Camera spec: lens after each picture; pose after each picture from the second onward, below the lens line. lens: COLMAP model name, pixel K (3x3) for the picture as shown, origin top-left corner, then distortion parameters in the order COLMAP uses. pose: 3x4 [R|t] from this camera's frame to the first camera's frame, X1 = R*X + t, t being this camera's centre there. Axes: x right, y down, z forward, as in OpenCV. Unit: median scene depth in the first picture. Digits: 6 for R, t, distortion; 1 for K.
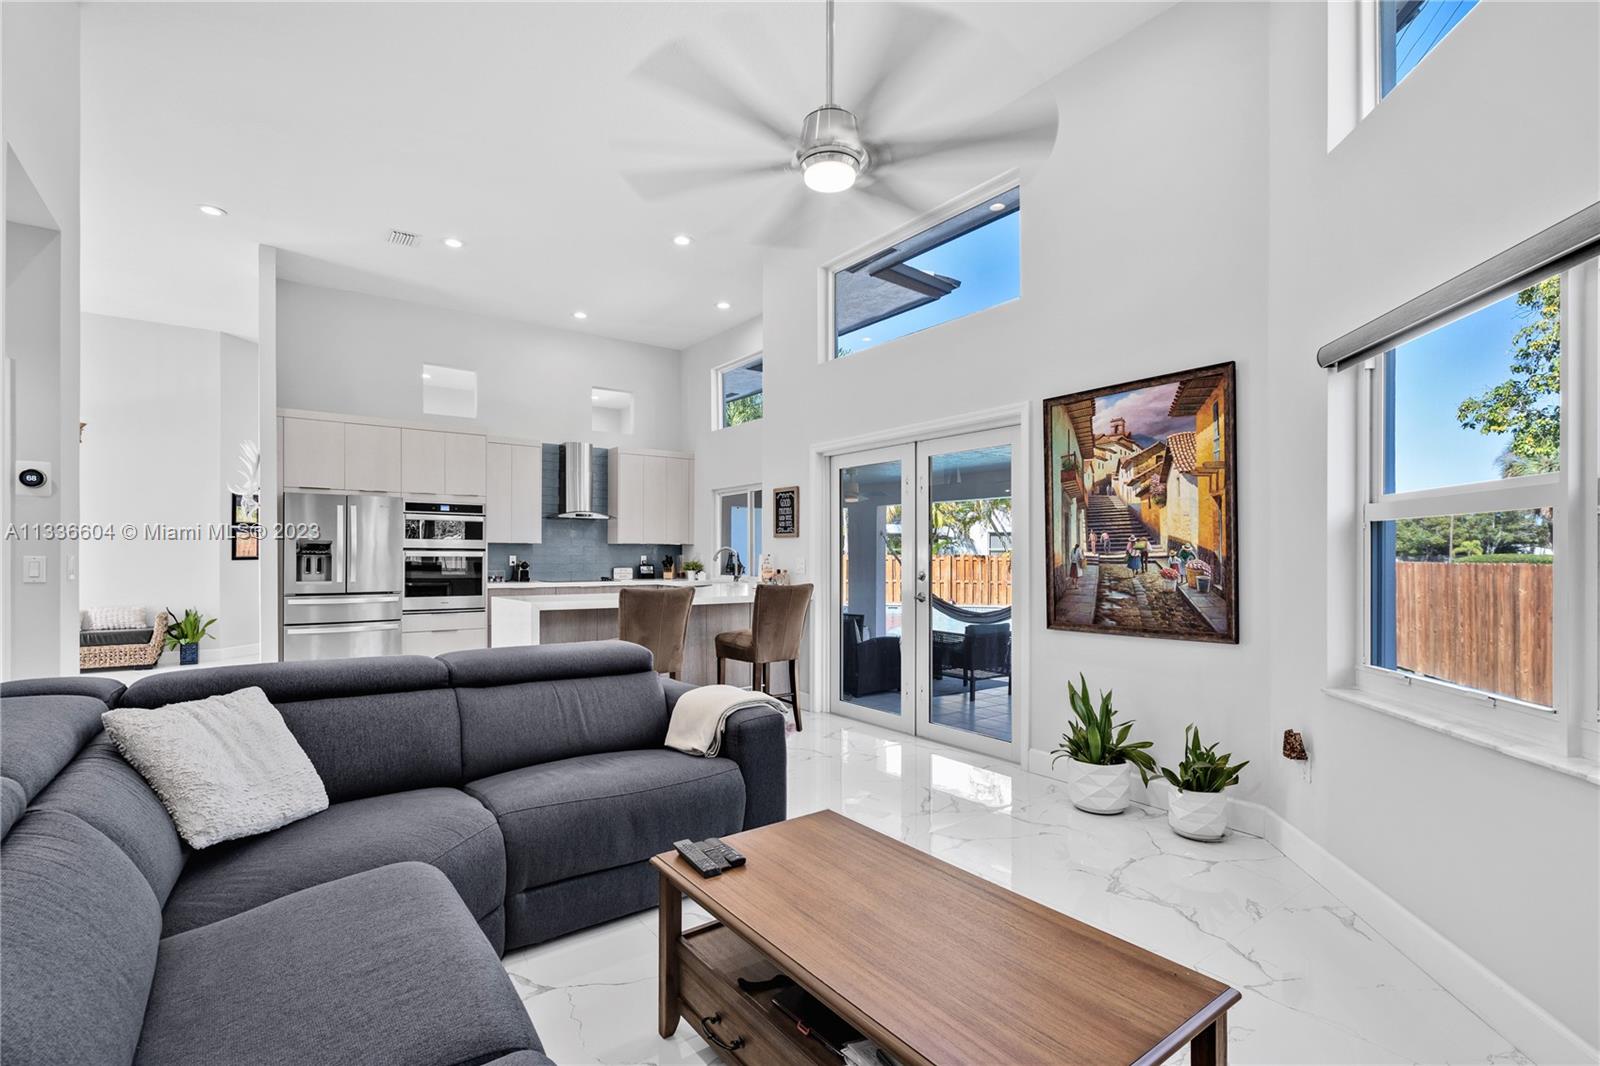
lens RADIAL K [[740.2, 0, 790.5], [0, 740.2, 546.8], [0, 0, 1]] dist [-0.000322, 0.000076]
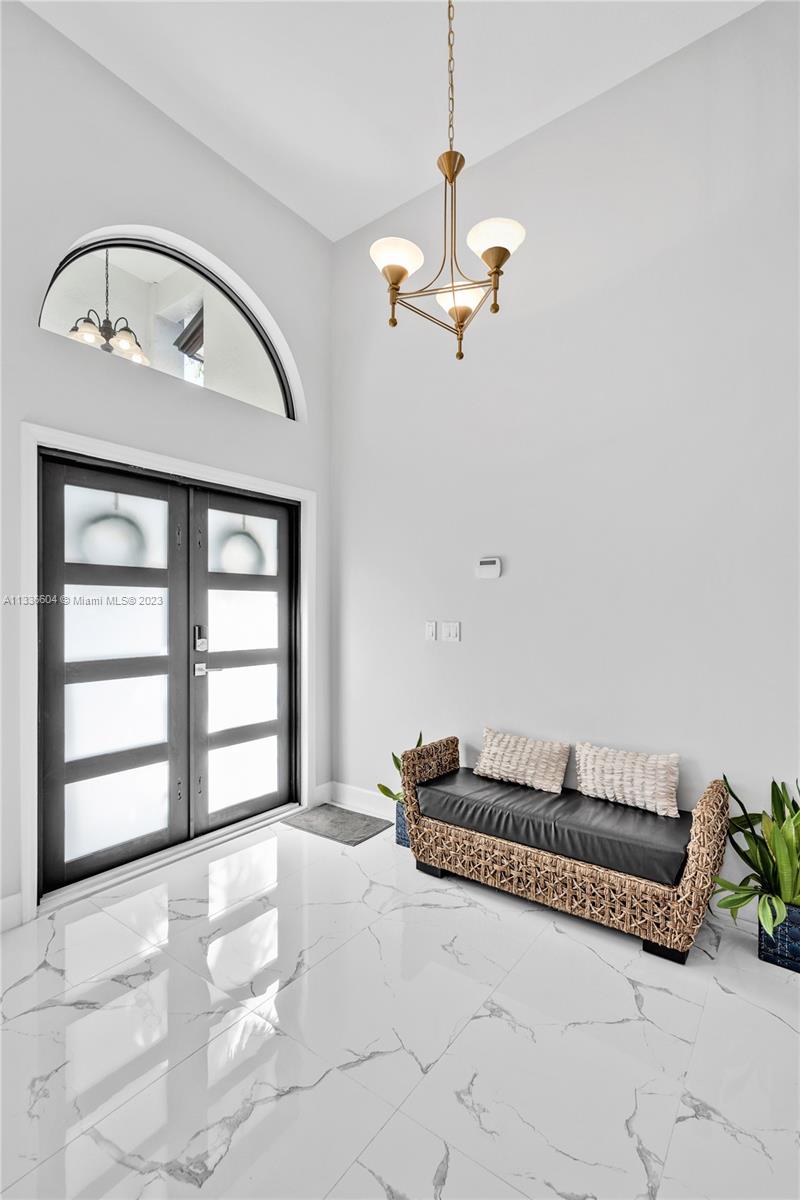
lens RADIAL K [[547.7, 0, 399.4], [0, 547.7, 620.2], [0, 0, 1]] dist [-0.013865, 0.001026]
pose [[0.302750, 0.016548, -0.952926, -0.662379], [0.009457, 0.999748, 0.020365, 0.000208], [0.953023, -0.015177, 0.302518, 0.797532]]
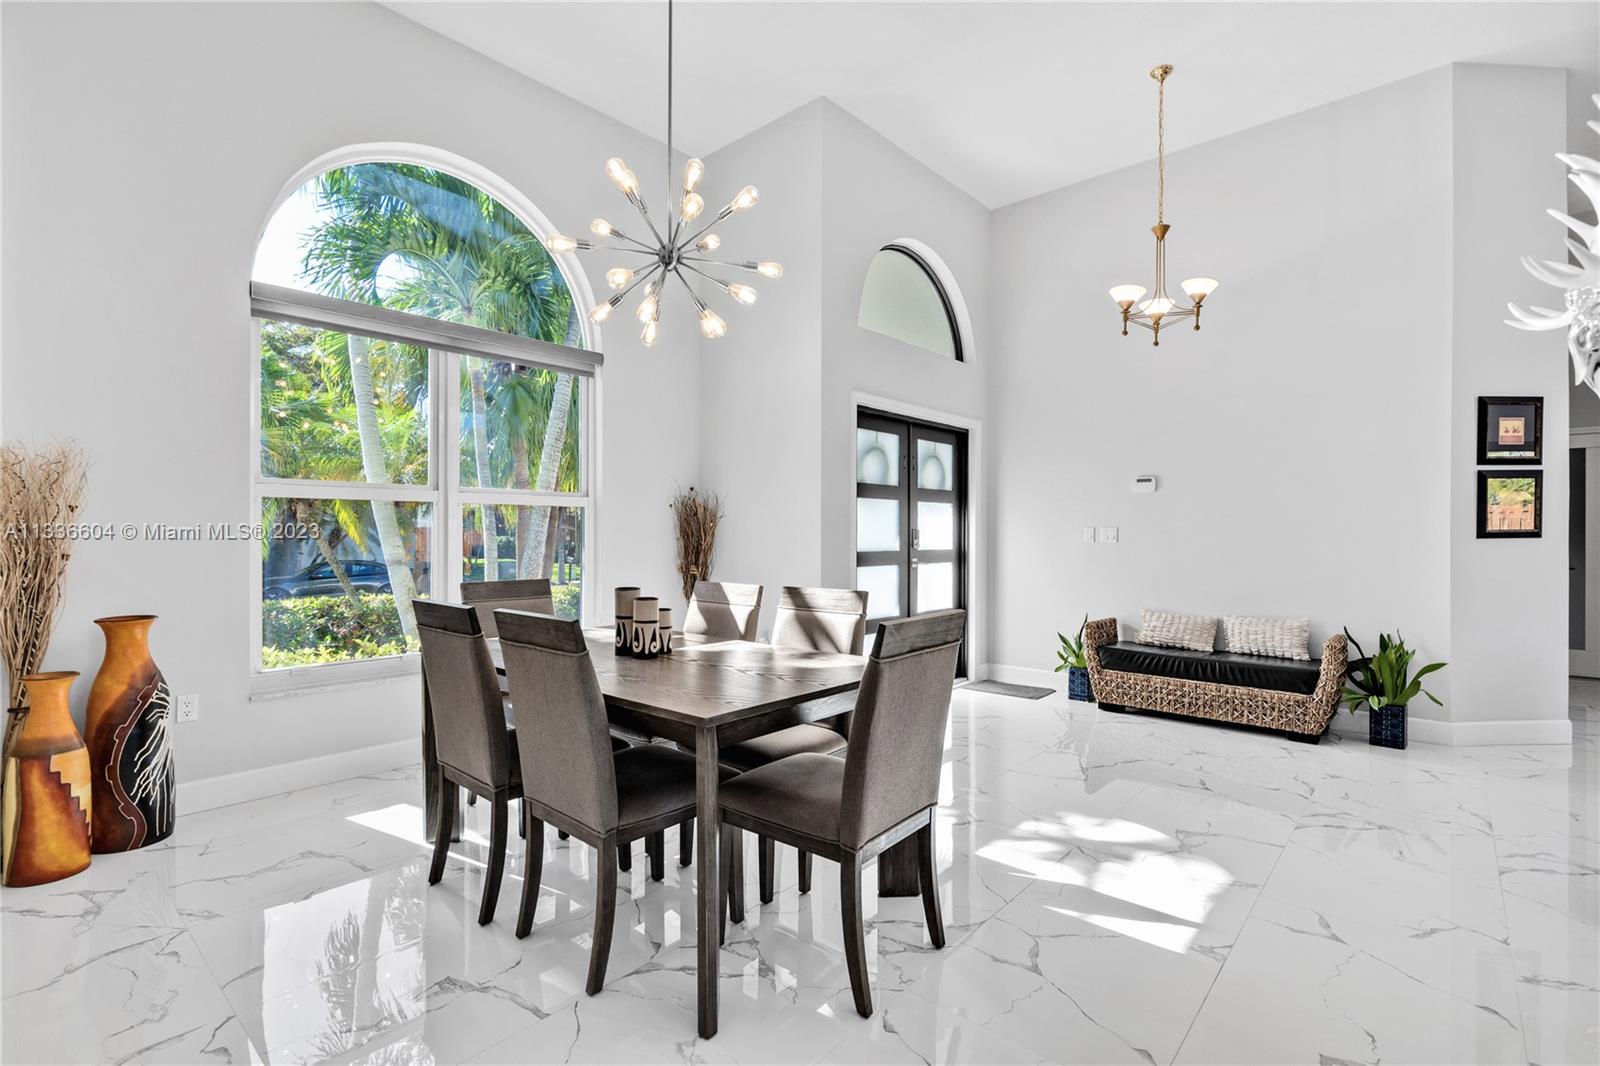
lens RADIAL K [[740.2, 0, 790.5], [0, 740.2, 546.8], [0, 0, 1]] dist [-0.000322, 0.000076]
pose [[0.213206, 0.018166, -0.976838, -0.431941], [0.007467, 0.999768, 0.020222, 0.011985], [0.976979, -0.011605, 0.213021, 0.525354]]
